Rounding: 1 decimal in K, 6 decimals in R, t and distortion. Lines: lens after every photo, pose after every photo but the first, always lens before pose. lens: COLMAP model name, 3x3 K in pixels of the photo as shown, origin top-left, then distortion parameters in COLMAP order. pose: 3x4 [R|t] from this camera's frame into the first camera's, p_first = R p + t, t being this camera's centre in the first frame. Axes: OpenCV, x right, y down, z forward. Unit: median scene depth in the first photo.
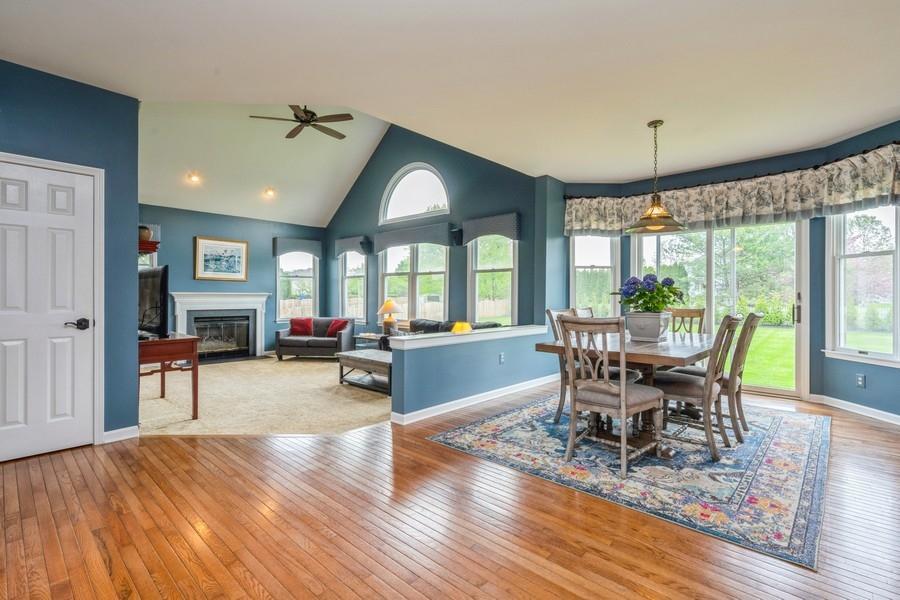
lens RADIAL K [[425.2, 0, 447.8], [0, 425.2, 294.7], [0, 0, 1]] dist [-0.001696, -0.000125]
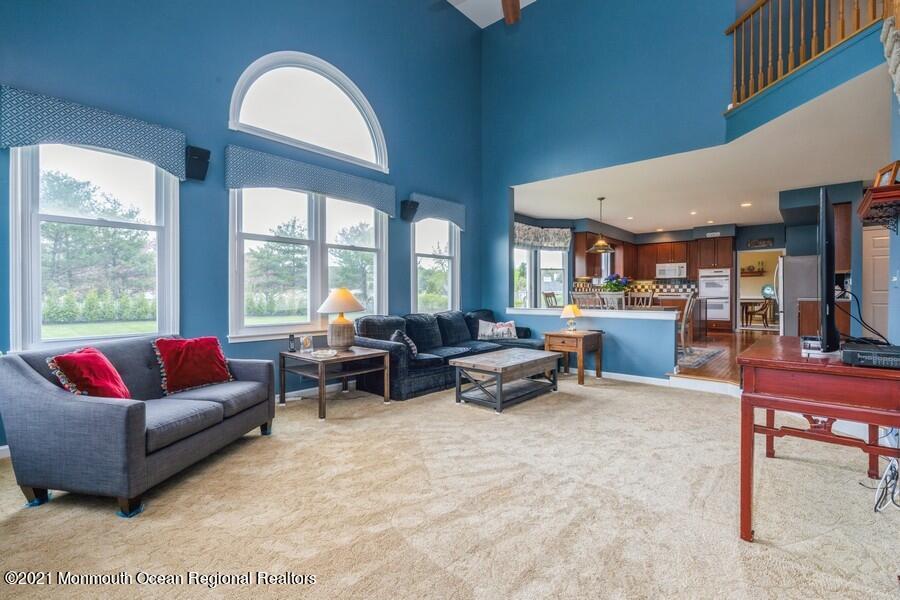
lens RADIAL K [[412.7, 0, 447.3], [0, 412.7, 295.3], [0, 0, 1]] dist [0.000338, 0.000010]
pose [[-0.030249, -0.007259, 0.999516, -1.534052], [-0.003085, 0.999970, 0.007169, 0.044891], [-0.999538, -0.002867, -0.030270, 1.897806]]
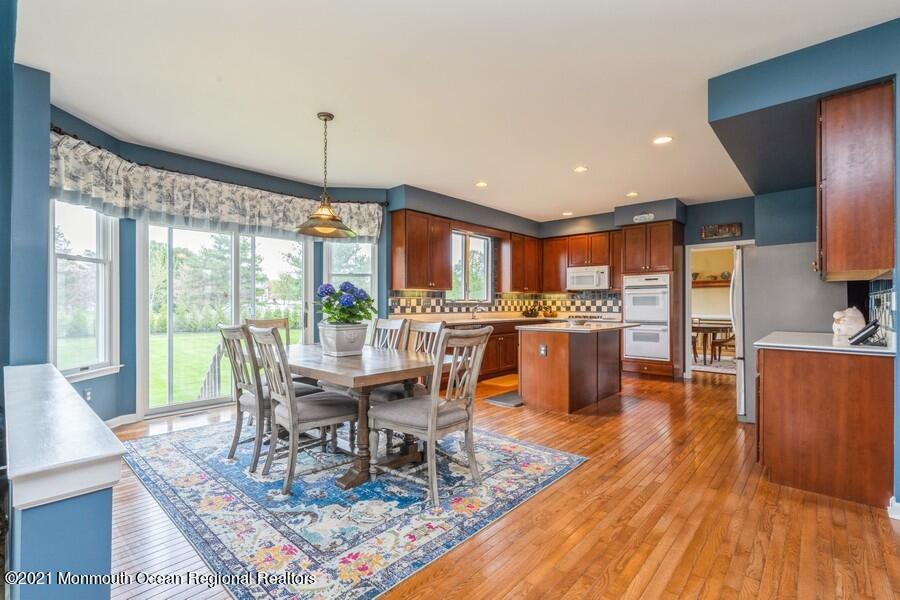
lens RADIAL K [[408.4, 0, 451.9], [0, 408.4, 302.8], [0, 0, 1]] dist [-0.002397, 0.000164]
pose [[-0.015703, 0.000610, 0.999877, -0.416193], [-0.002013, 0.999998, -0.000641, -0.003078], [-0.999875, -0.002023, -0.015701, 0.788811]]
